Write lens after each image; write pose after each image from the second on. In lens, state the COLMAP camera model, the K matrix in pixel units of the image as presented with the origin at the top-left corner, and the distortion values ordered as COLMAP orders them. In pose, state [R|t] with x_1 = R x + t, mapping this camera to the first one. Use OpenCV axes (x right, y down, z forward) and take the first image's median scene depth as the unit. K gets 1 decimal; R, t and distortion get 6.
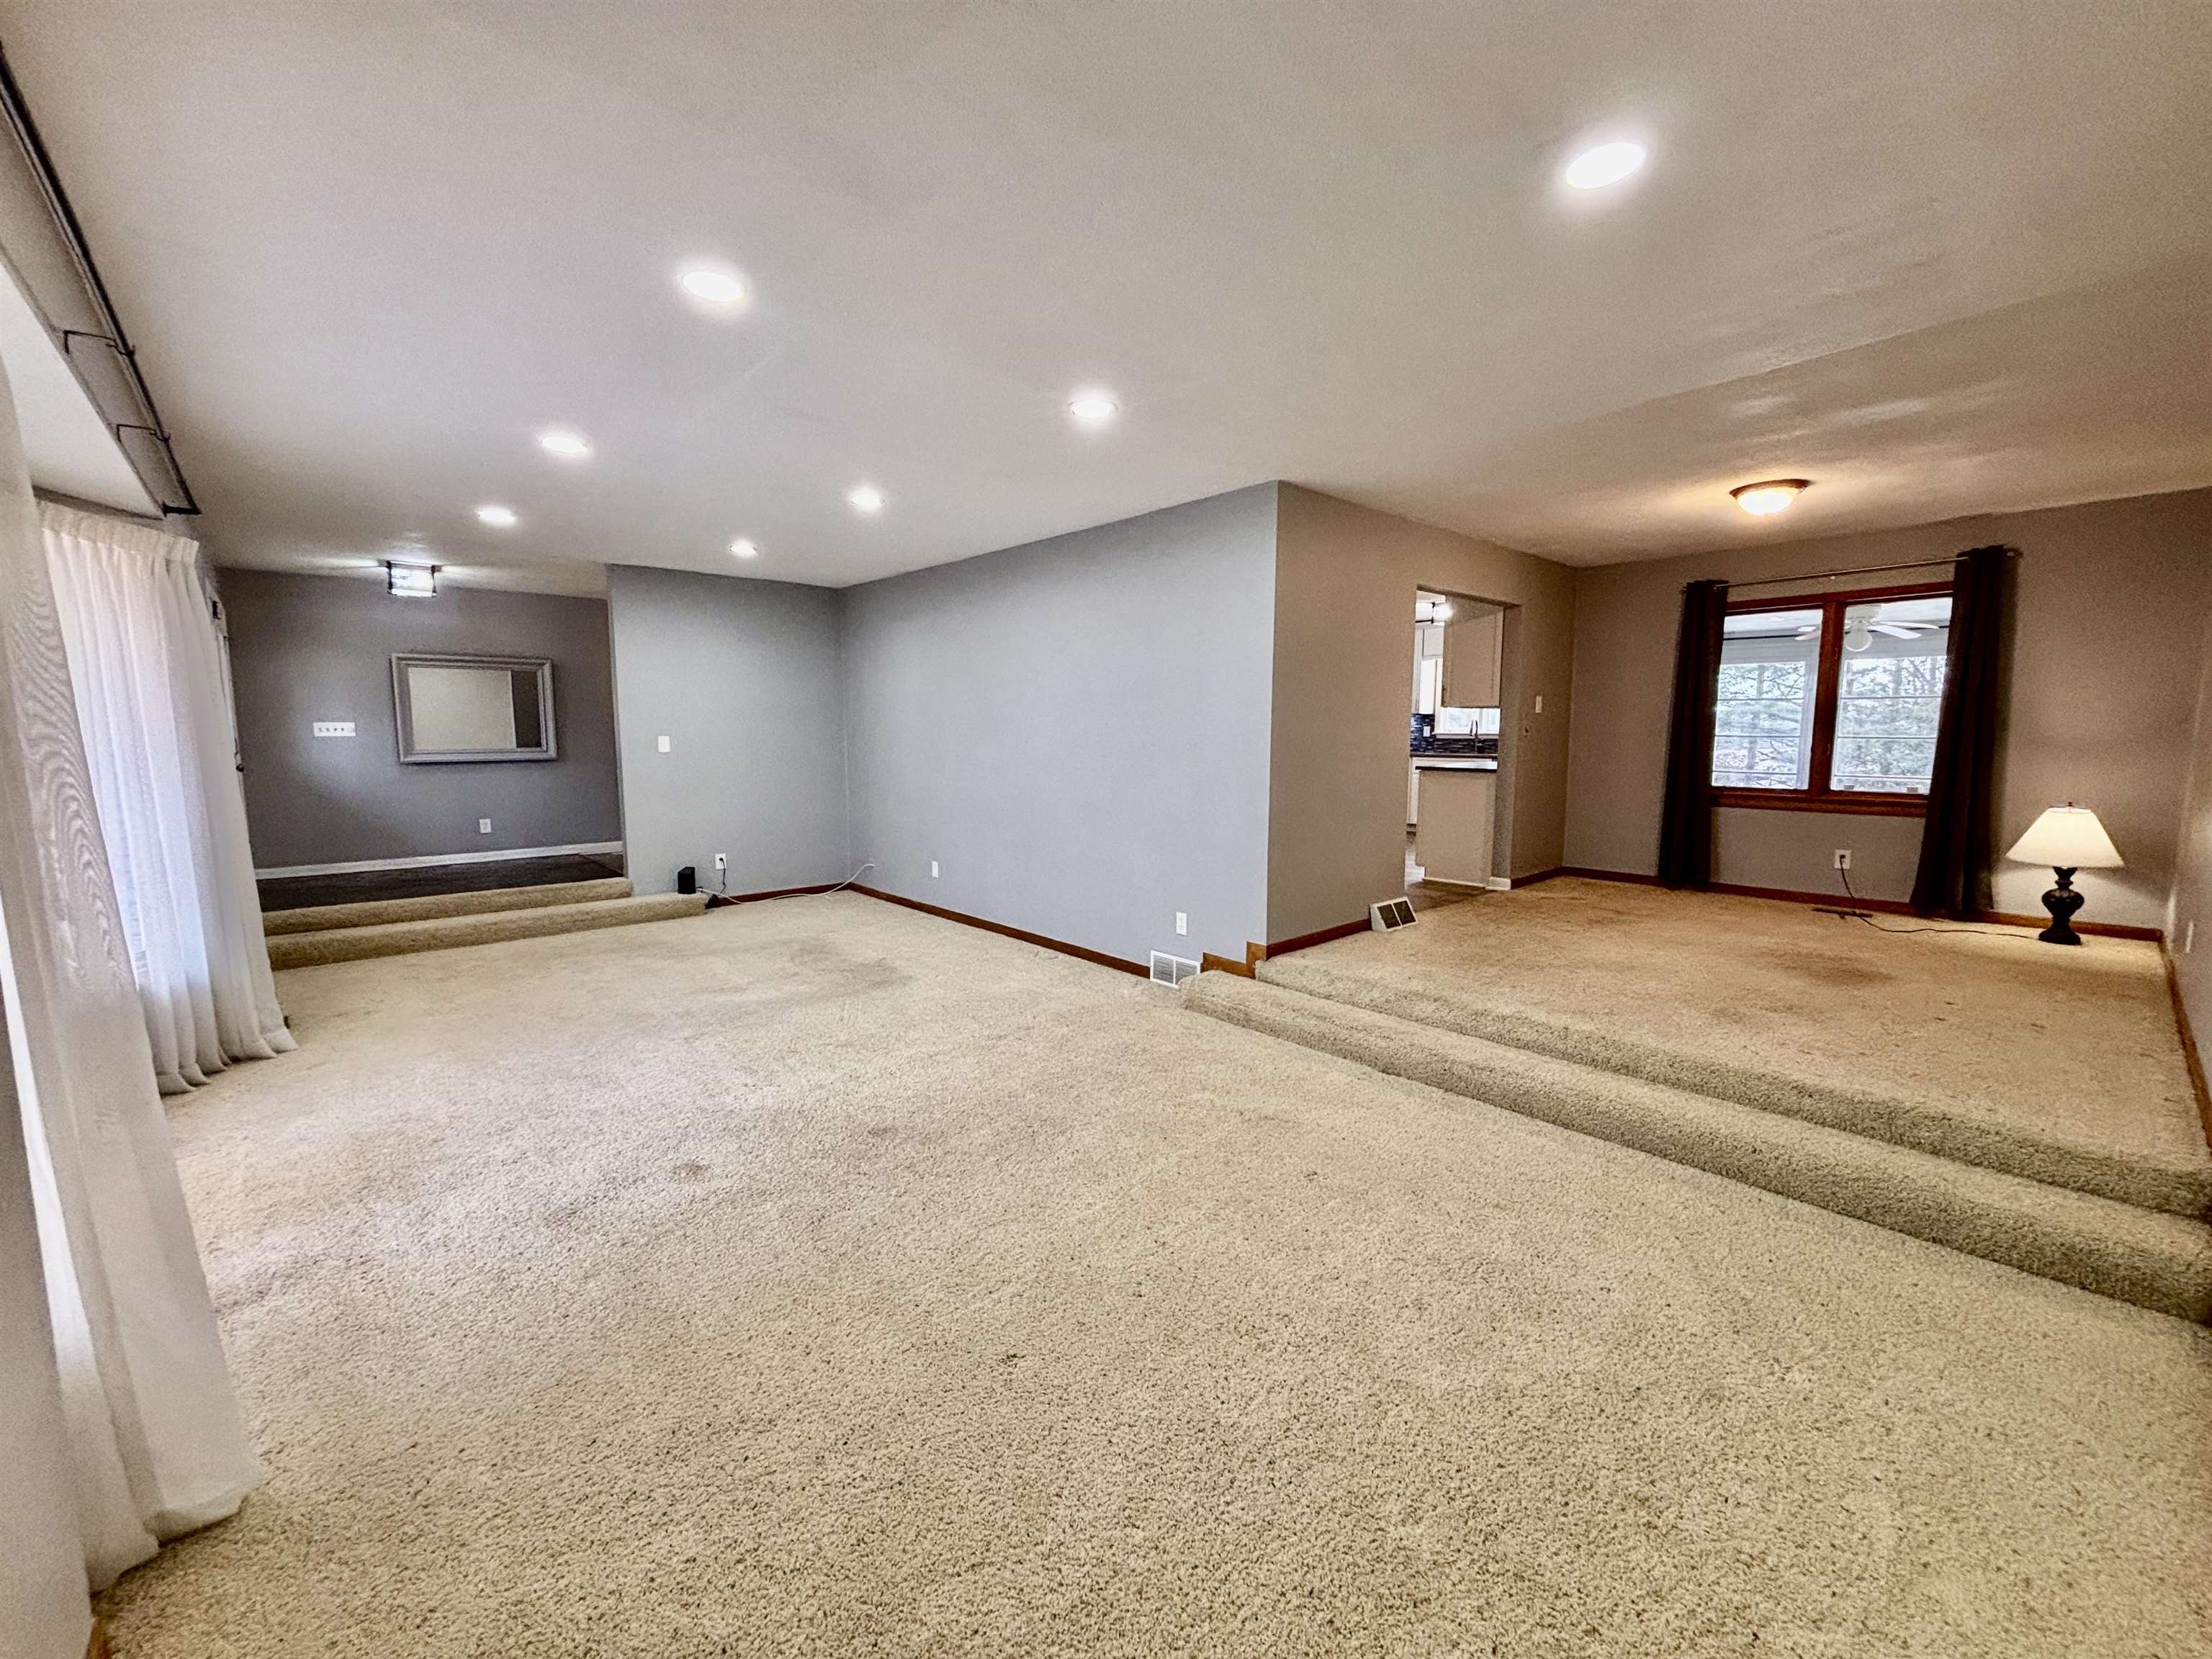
lens RADIAL K [[886.2, 0, 1104.7], [0, 886.2, 829.0], [0, 0, 1]] dist [-0.000904, -0.000682]
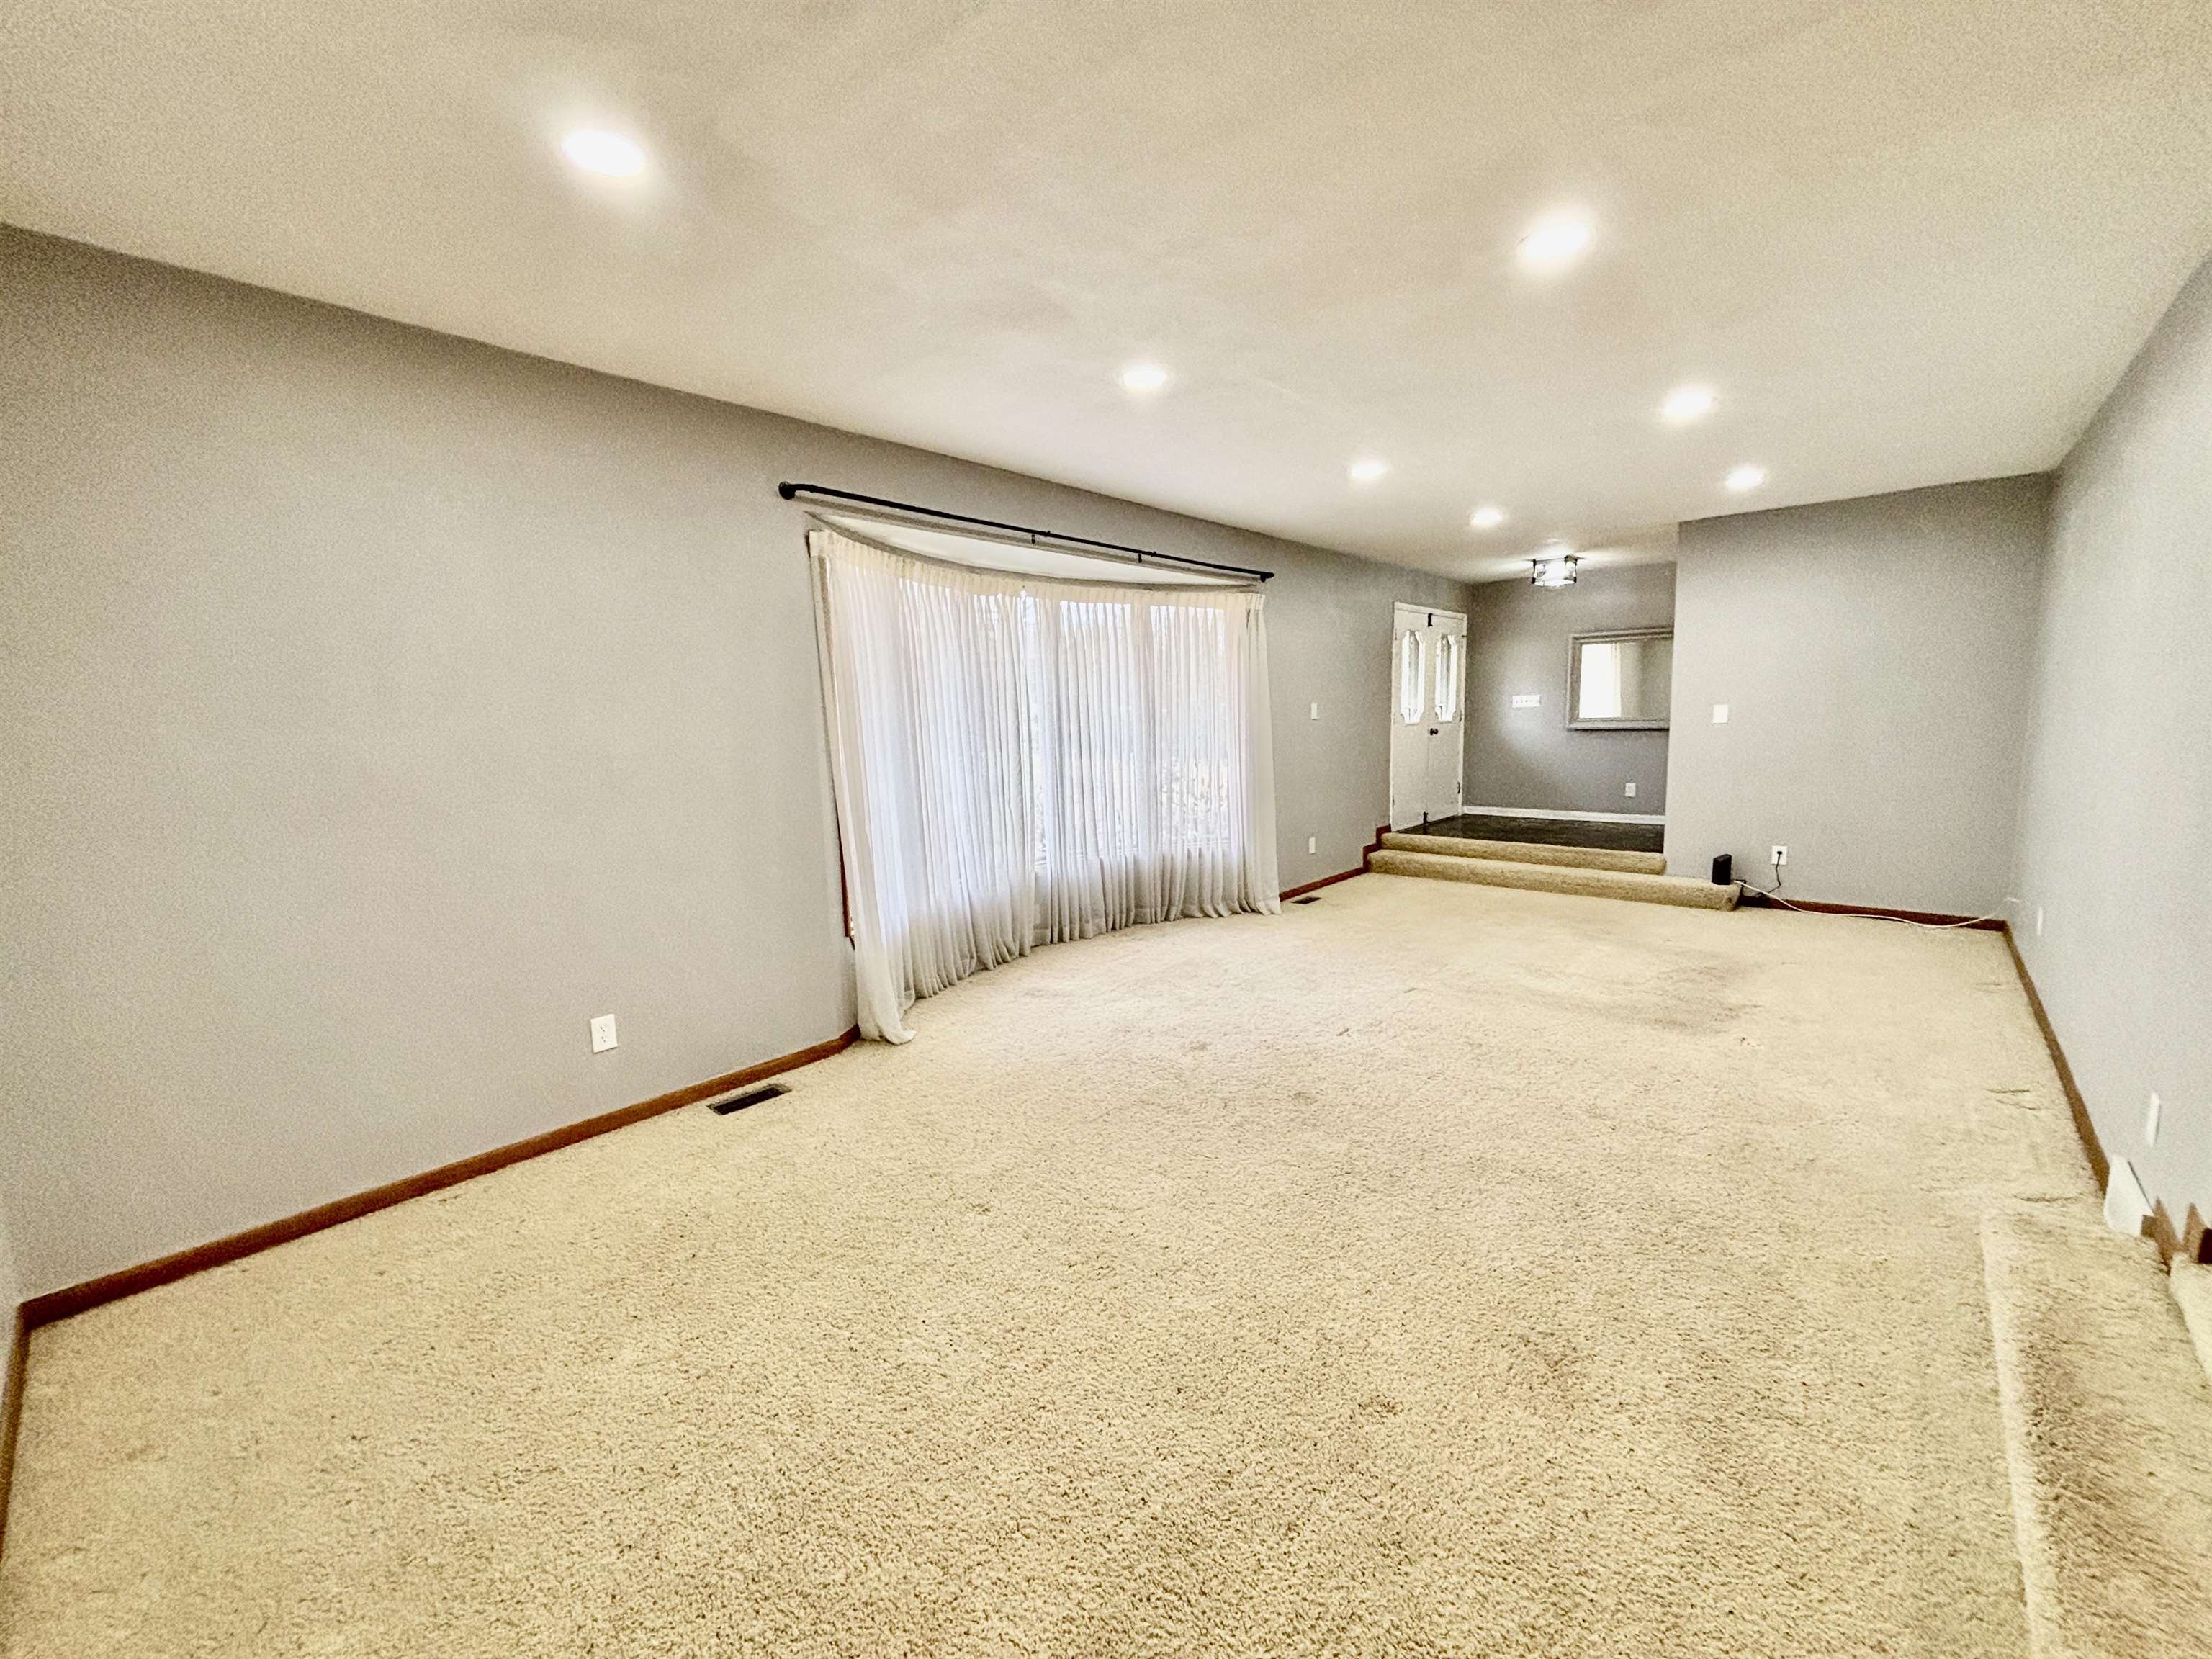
lens RADIAL K [[886.2, 0, 1104.7], [0, 886.2, 829.0], [0, 0, 1]] dist [-0.000904, -0.000682]
pose [[0.107209, 0.130667, -0.985613, 0.345032], [-0.086924, 0.988762, 0.121630, -0.037322], [0.990429, 0.072634, 0.117362, 0.303377]]
